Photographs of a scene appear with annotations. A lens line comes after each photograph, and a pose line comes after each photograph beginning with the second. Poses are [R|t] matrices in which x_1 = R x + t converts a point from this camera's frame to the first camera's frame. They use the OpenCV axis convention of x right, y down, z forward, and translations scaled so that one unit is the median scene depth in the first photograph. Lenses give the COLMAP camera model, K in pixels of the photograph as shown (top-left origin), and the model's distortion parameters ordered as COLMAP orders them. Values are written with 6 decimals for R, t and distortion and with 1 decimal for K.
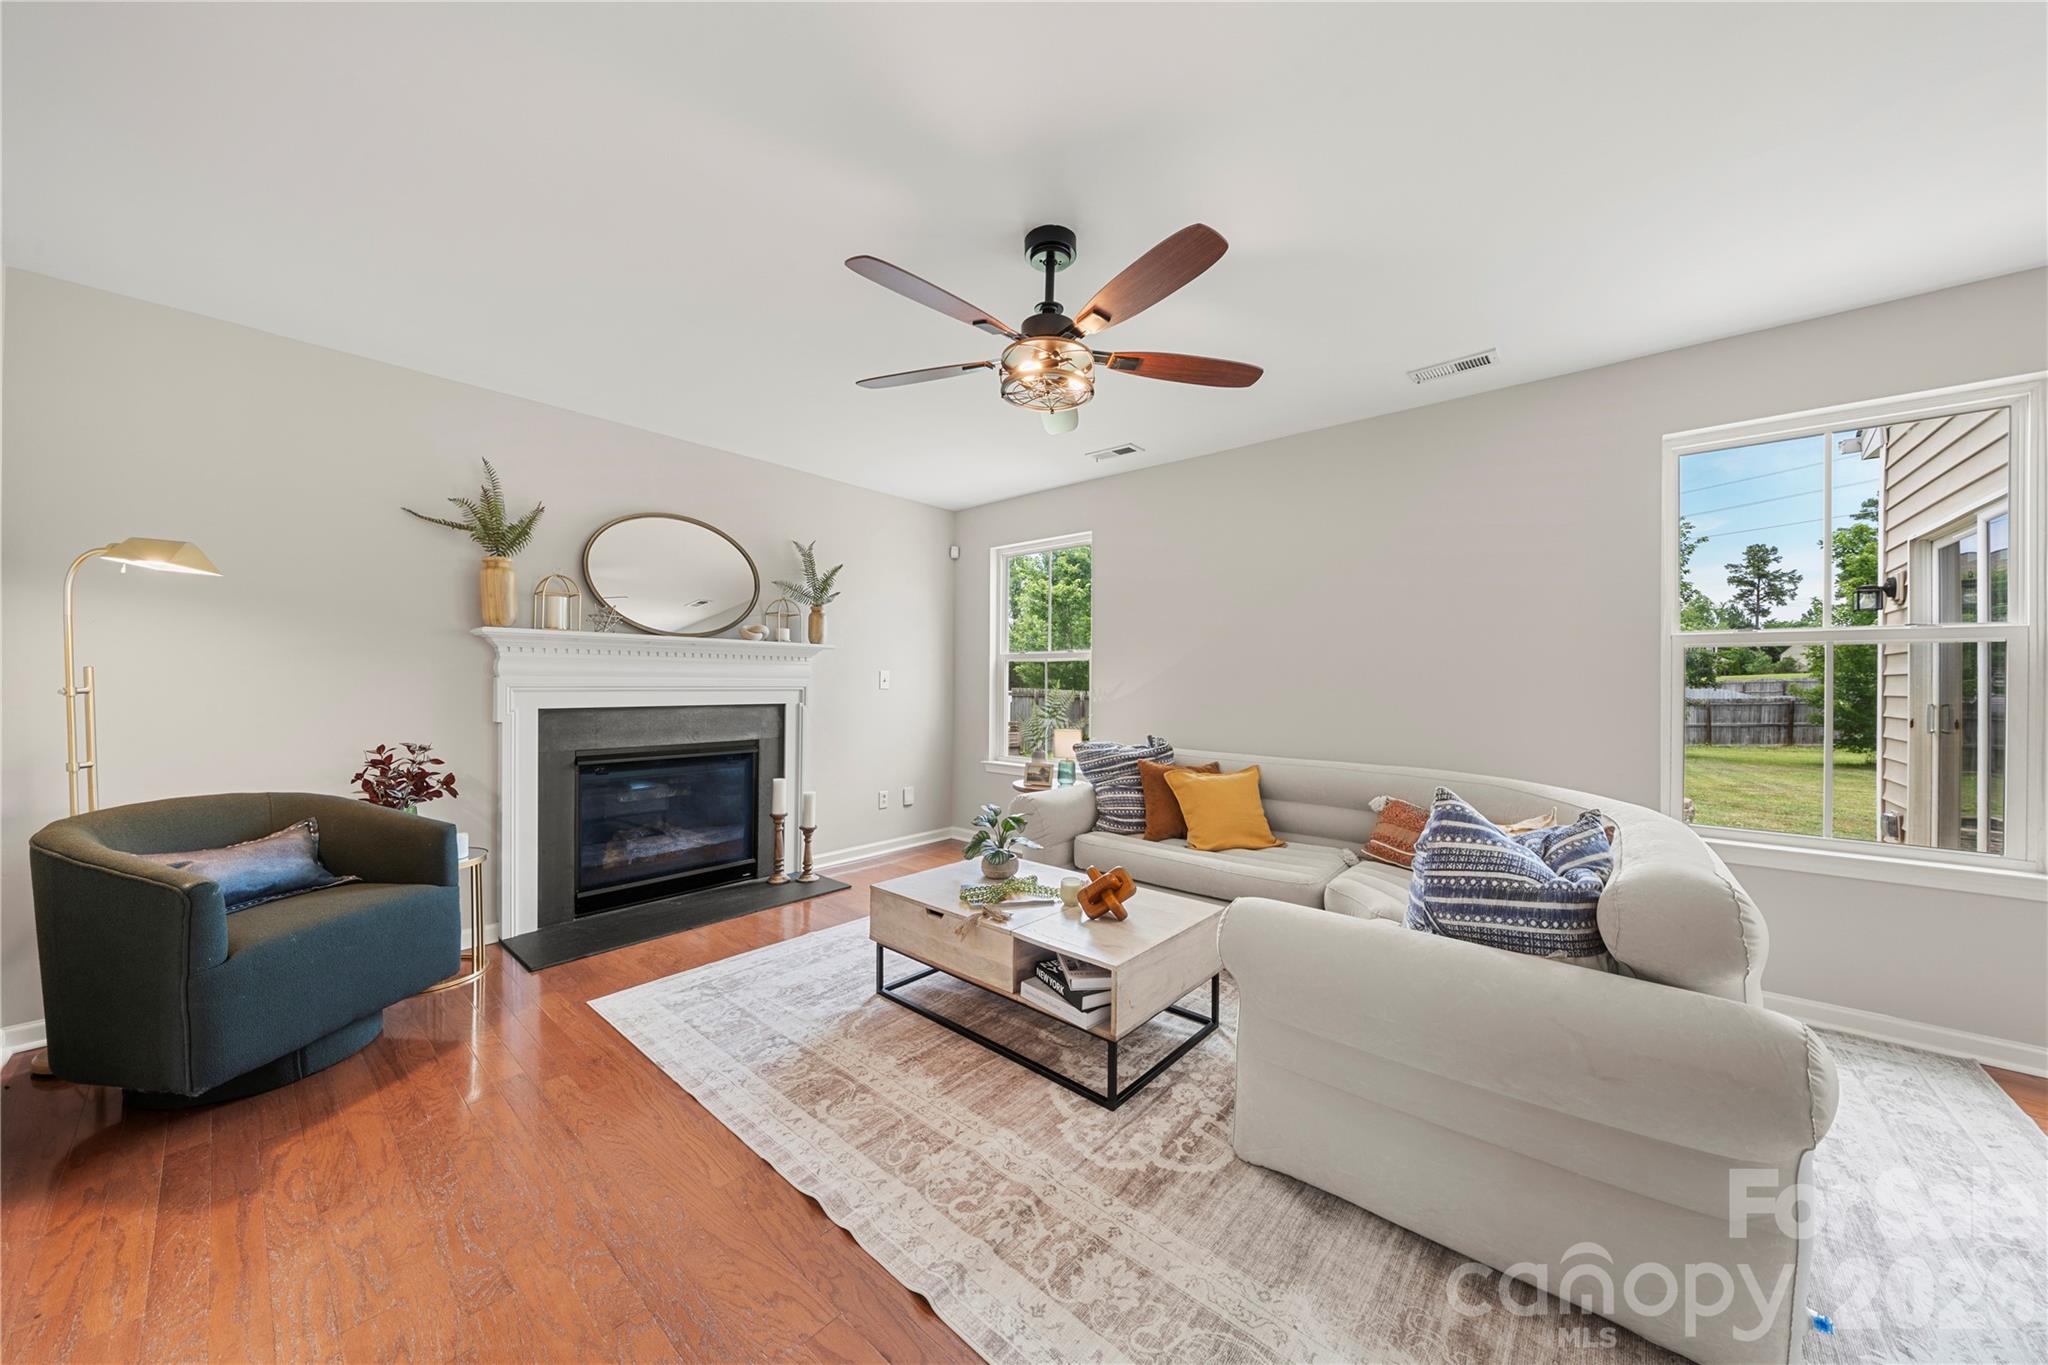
lens RADIAL K [[690.6, 0, 1017.7], [0, 690.6, 681.6], [0, 0, 1]] dist [-0.004240, -0.000007]
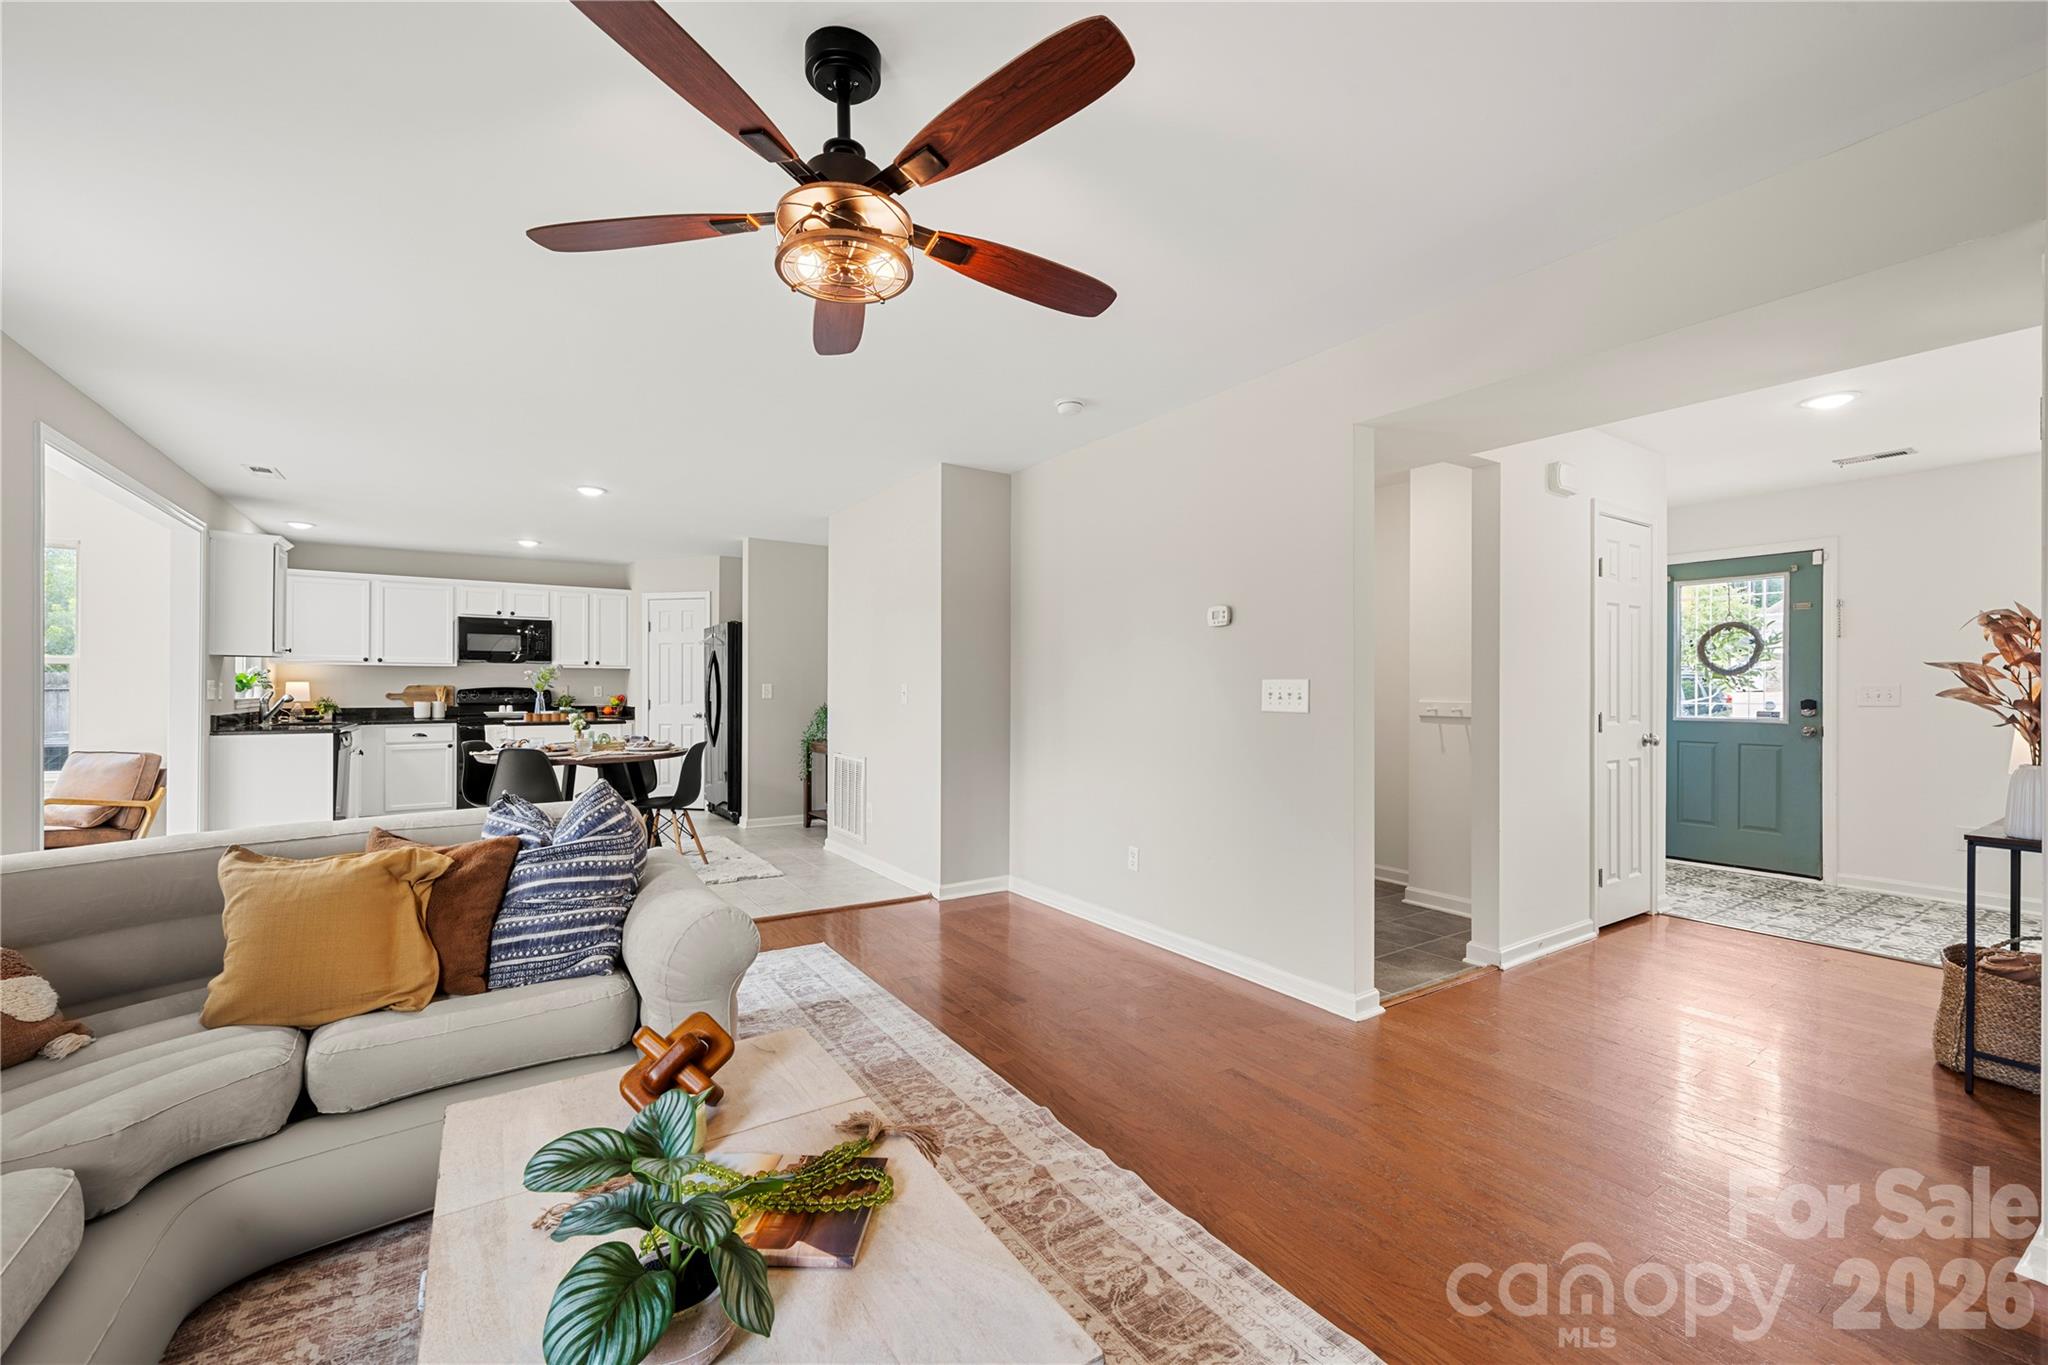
lens RADIAL K [[831.6, 0, 1017.1], [0, 831.6, 686.2], [0, 0, 1]] dist [0.001289, 0.000033]
pose [[-0.961794, -0.006822, 0.273689, -0.225965], [-0.007734, 0.999968, -0.002254, -0.002471], [-0.273665, -0.004284, -0.961816, 1.117816]]
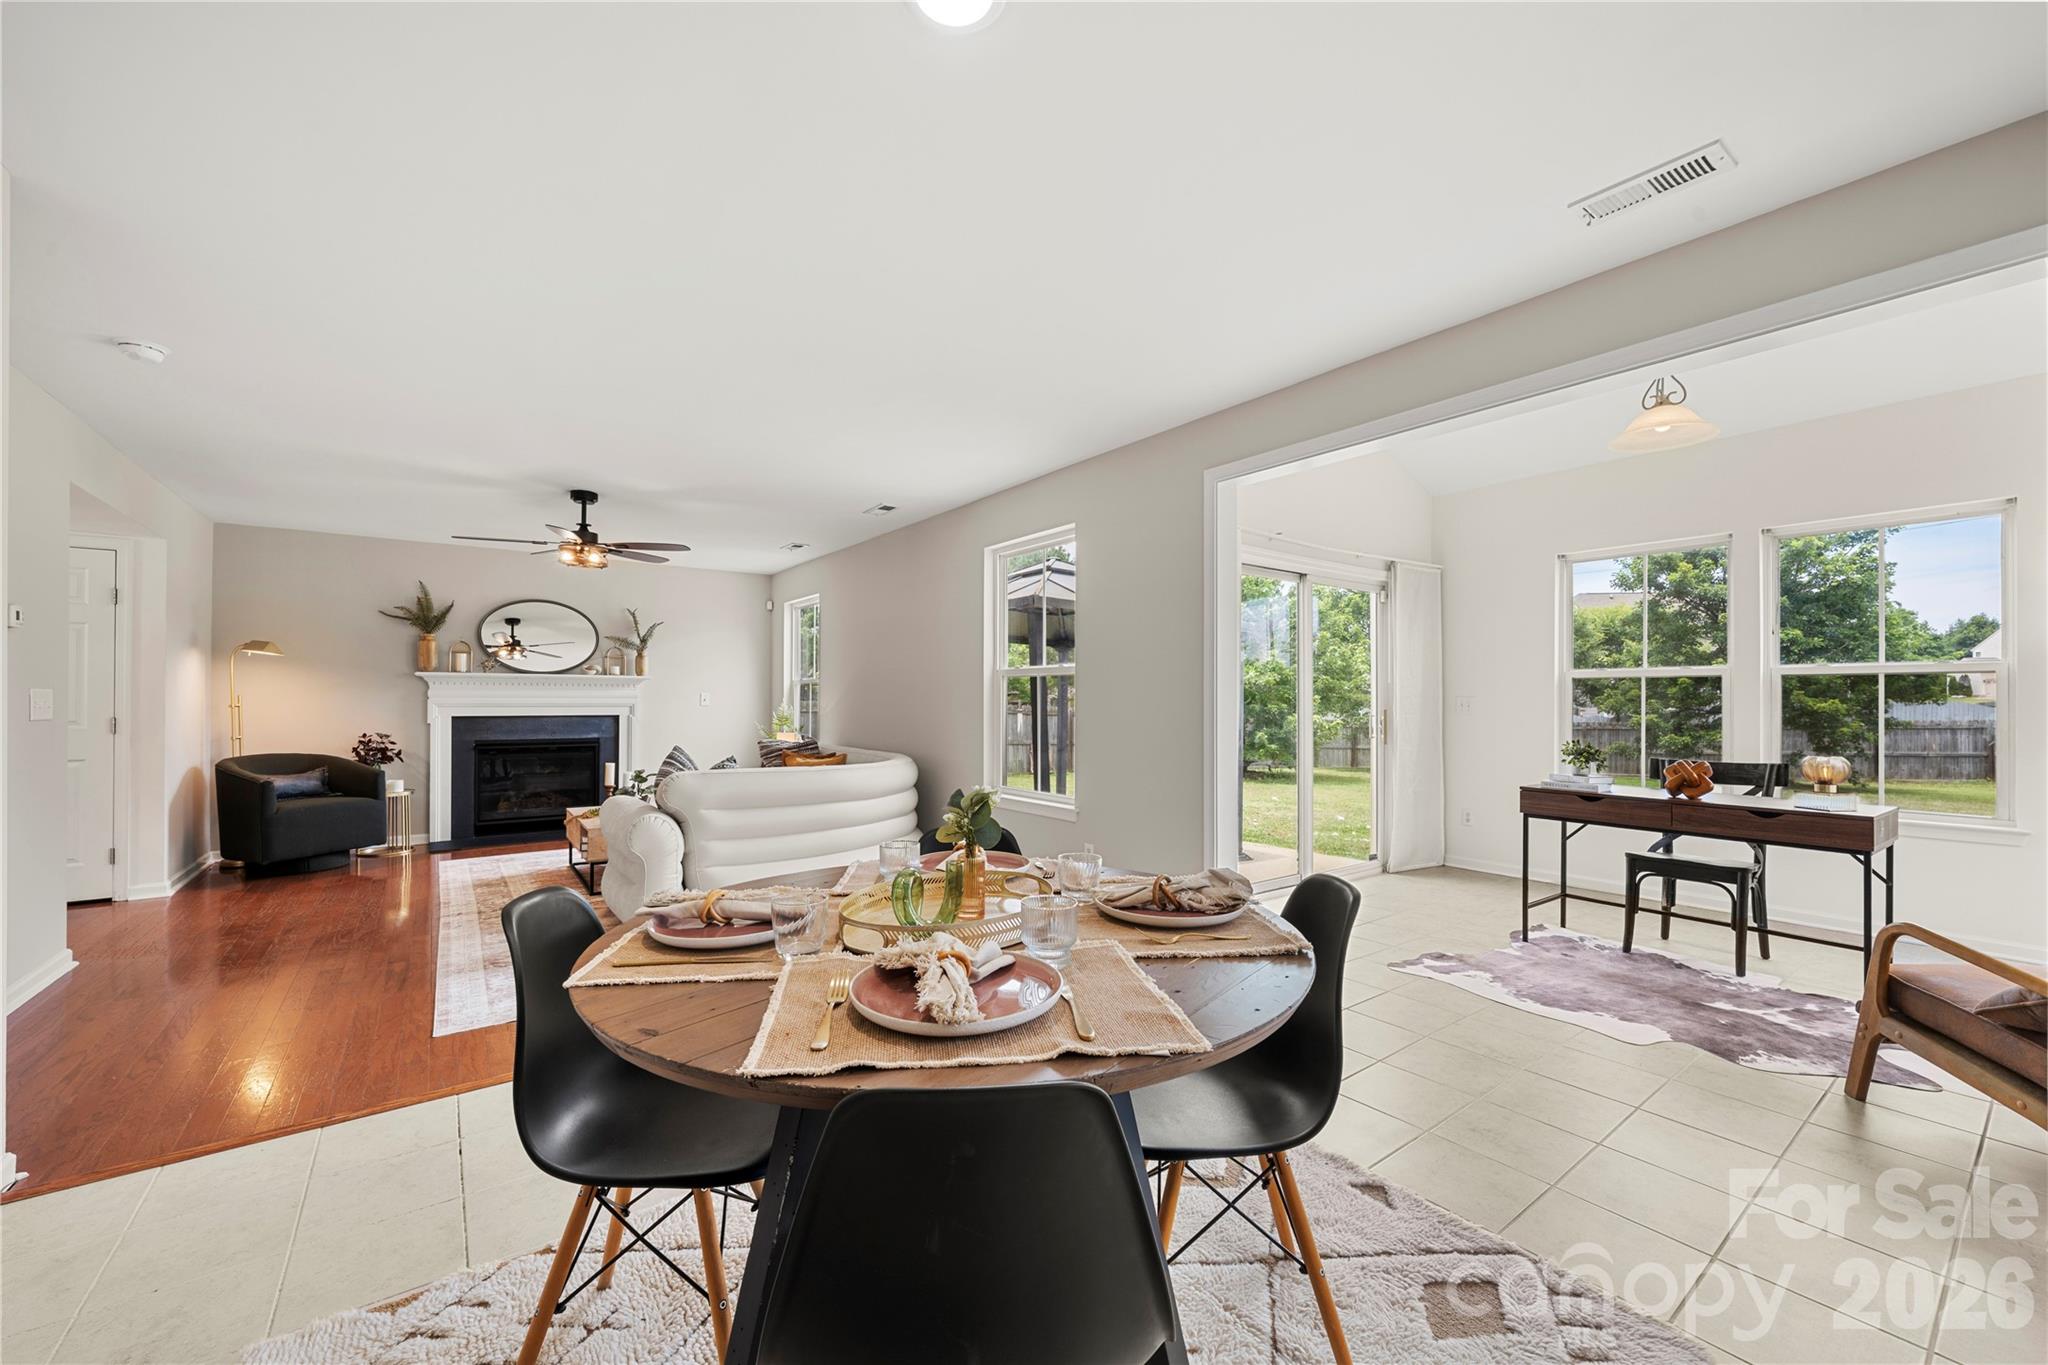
lens RADIAL K [[796.5, 0, 1024.2], [0, 796.5, 697.6], [0, 0, 1]] dist [0.000003, 0.000023]
pose [[0.976086, -0.003964, -0.217348, 1.210721], [0.003108, 0.999986, -0.004283, 0.004277], [0.217362, 0.003505, 0.976085, -0.699349]]
